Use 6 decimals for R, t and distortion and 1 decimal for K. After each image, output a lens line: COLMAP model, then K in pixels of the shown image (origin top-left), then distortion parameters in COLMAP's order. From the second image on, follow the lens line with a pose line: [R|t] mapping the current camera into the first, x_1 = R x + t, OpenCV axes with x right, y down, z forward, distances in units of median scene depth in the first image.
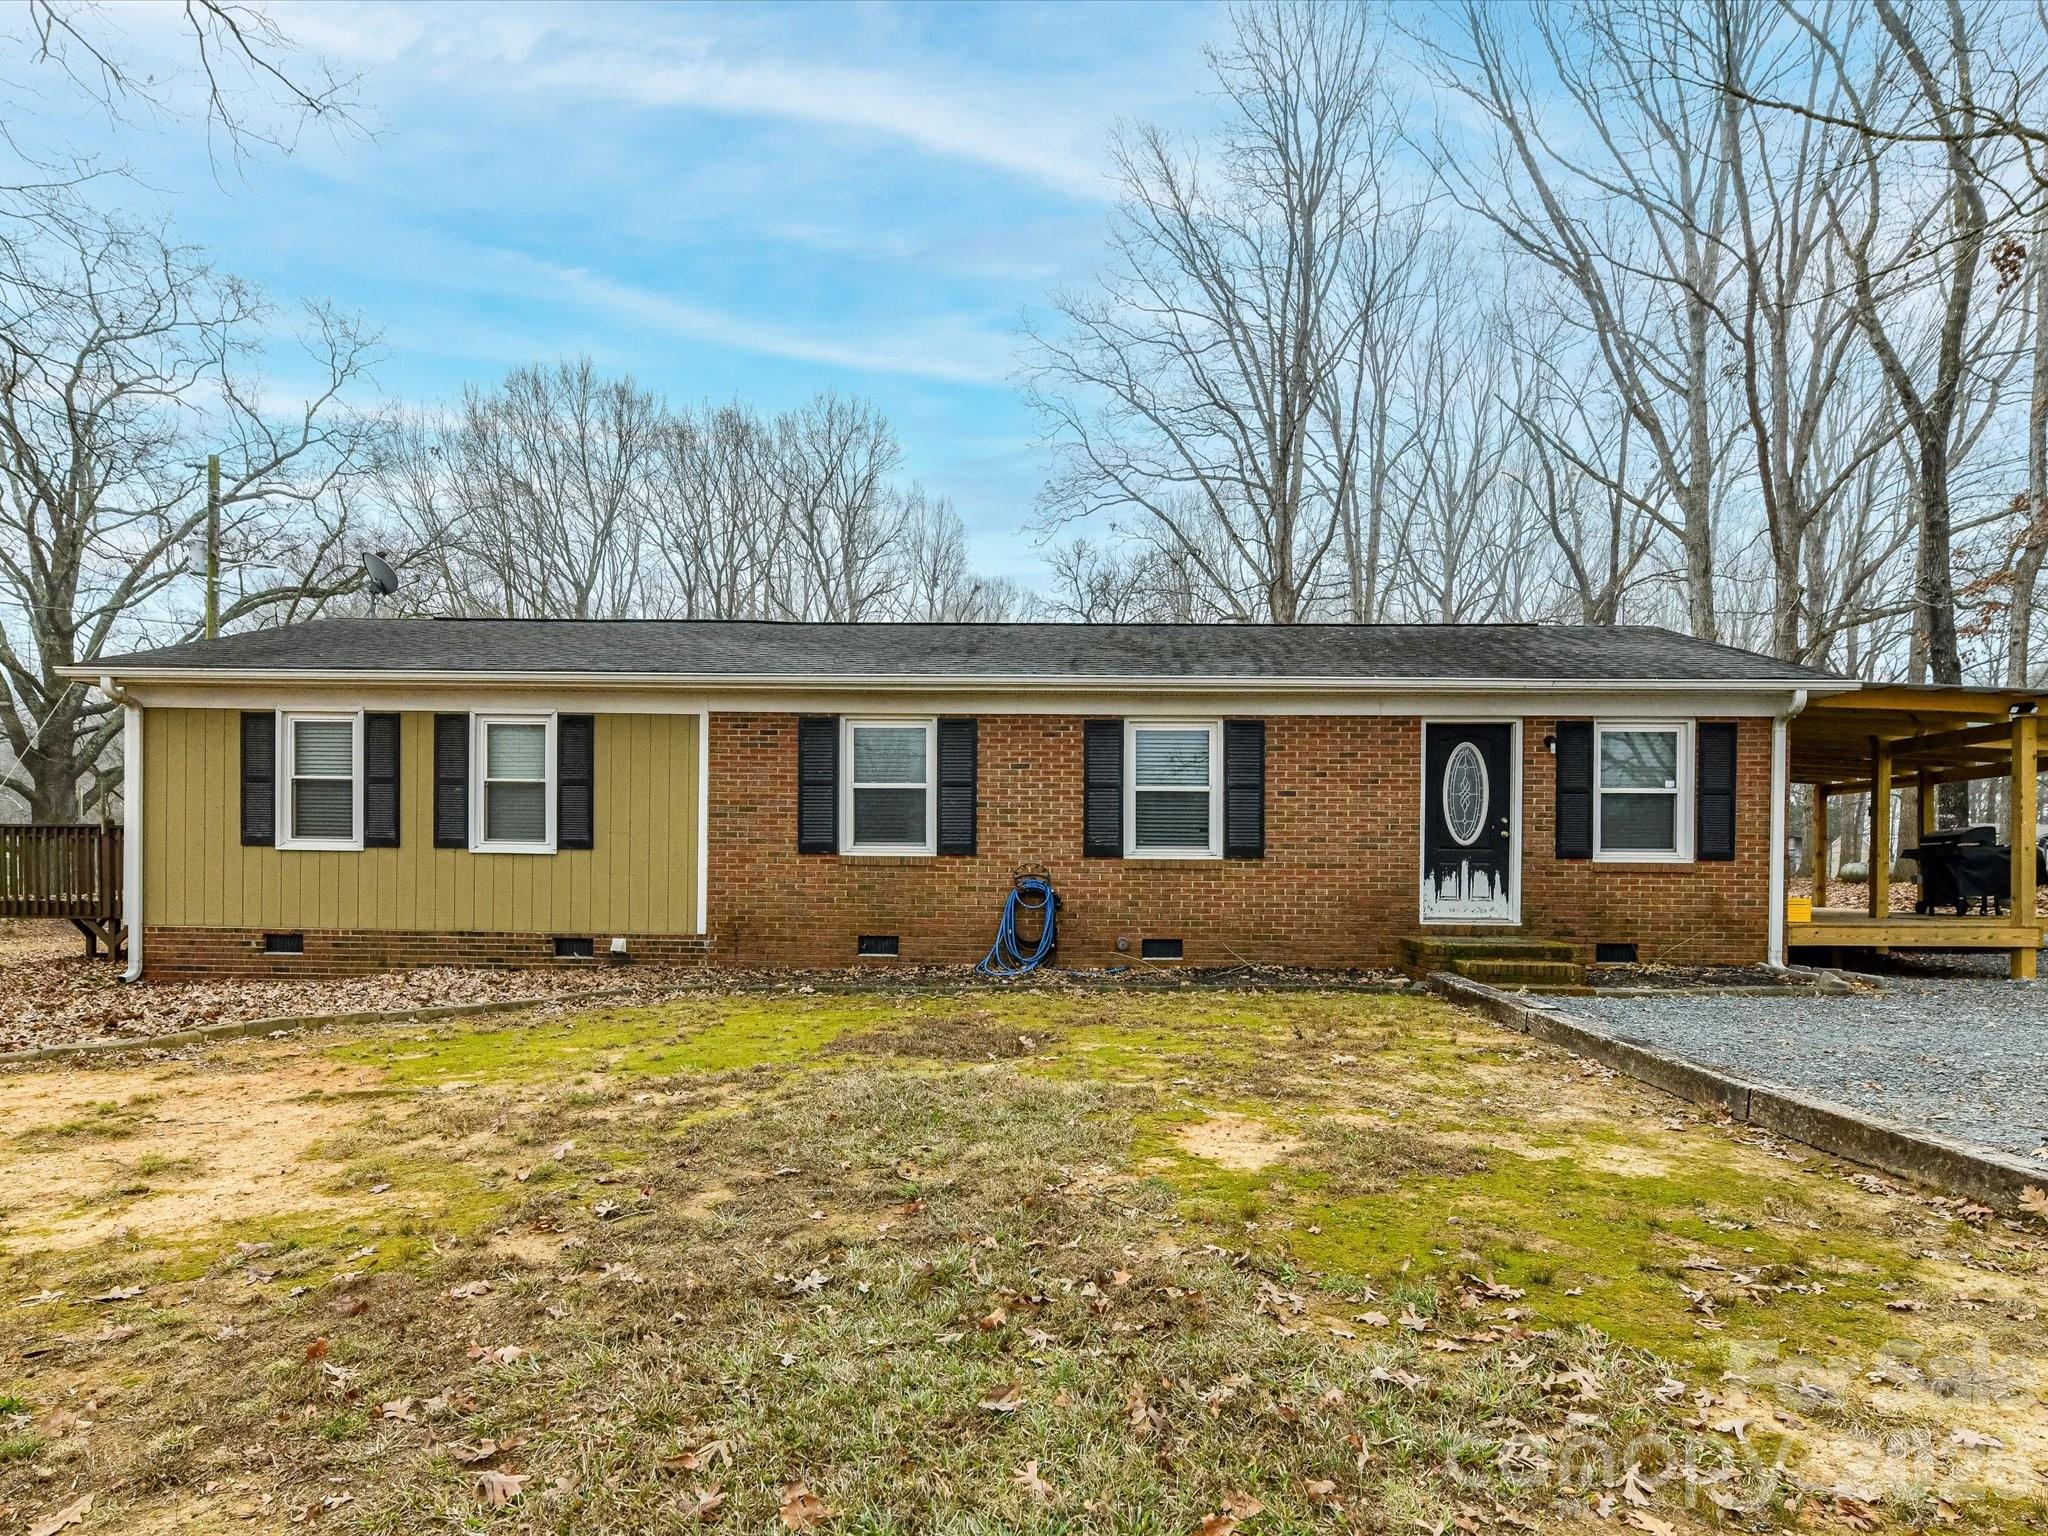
lens RADIAL K [[912.1, 0, 1024.1], [0, 912.1, 761.8], [0, 0, 1]] dist [0.003031, -0.000071]
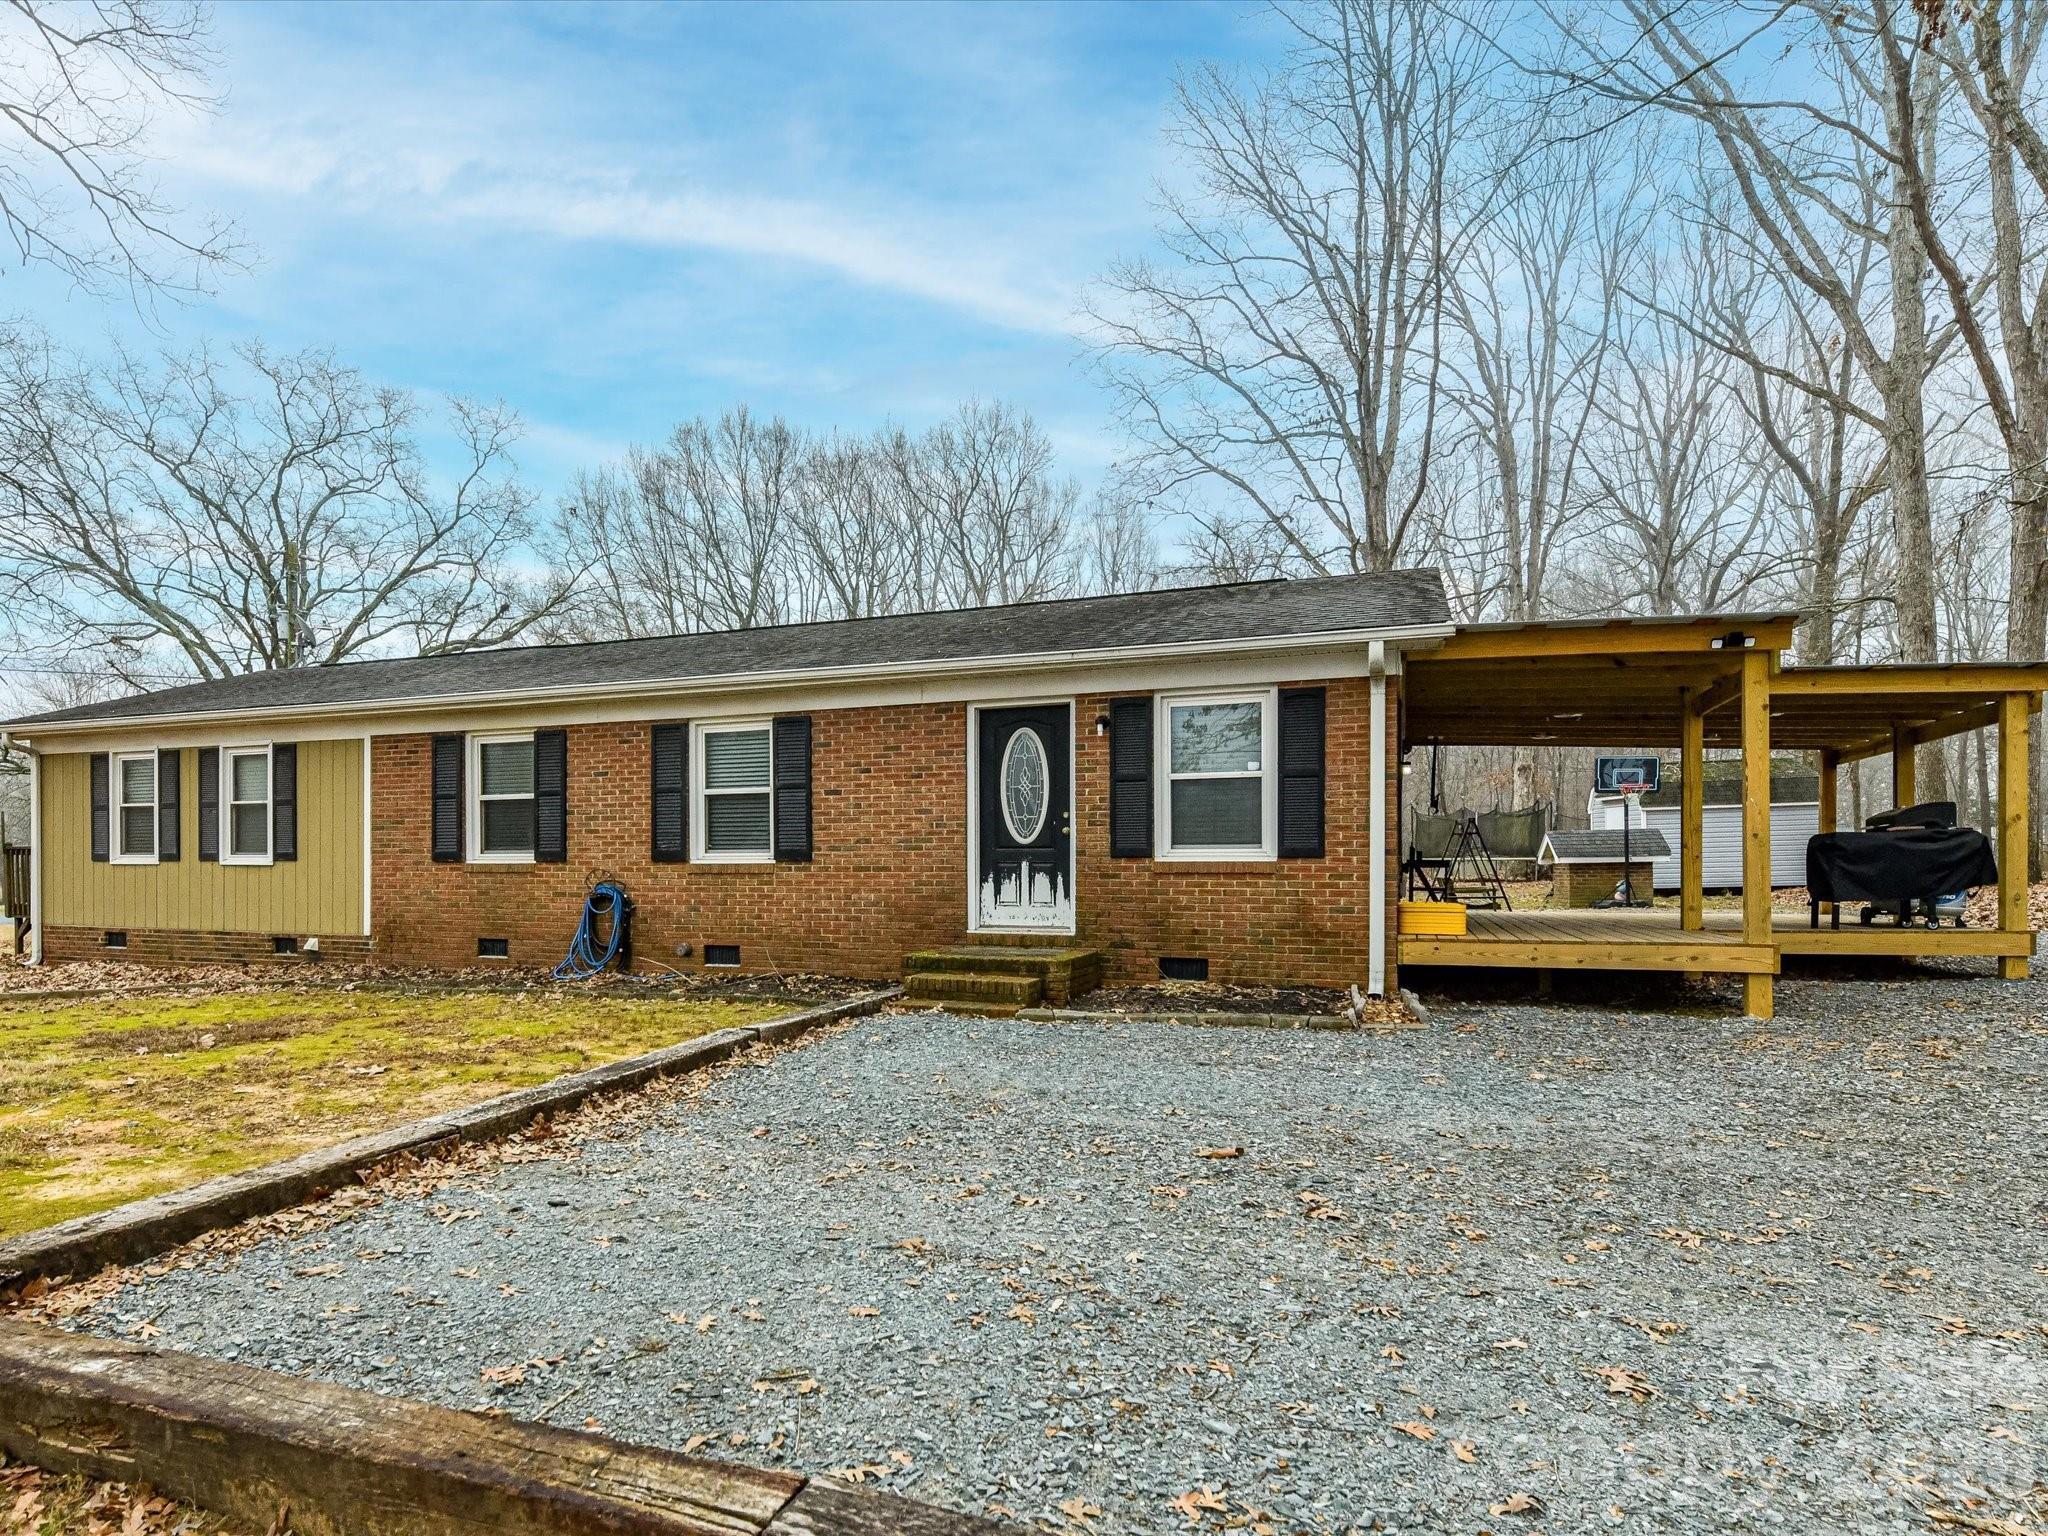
lens RADIAL K [[931.0, 0, 1025.1], [0, 931.0, 757.5], [0, 0, 1]] dist [-0.000702, 0.009204]
pose [[0.957673, -0.043409, -0.284566, 0.749480], [0.042428, 0.999053, -0.009613, 0.016434], [0.284714, -0.002868, 0.958608, 0.135460]]
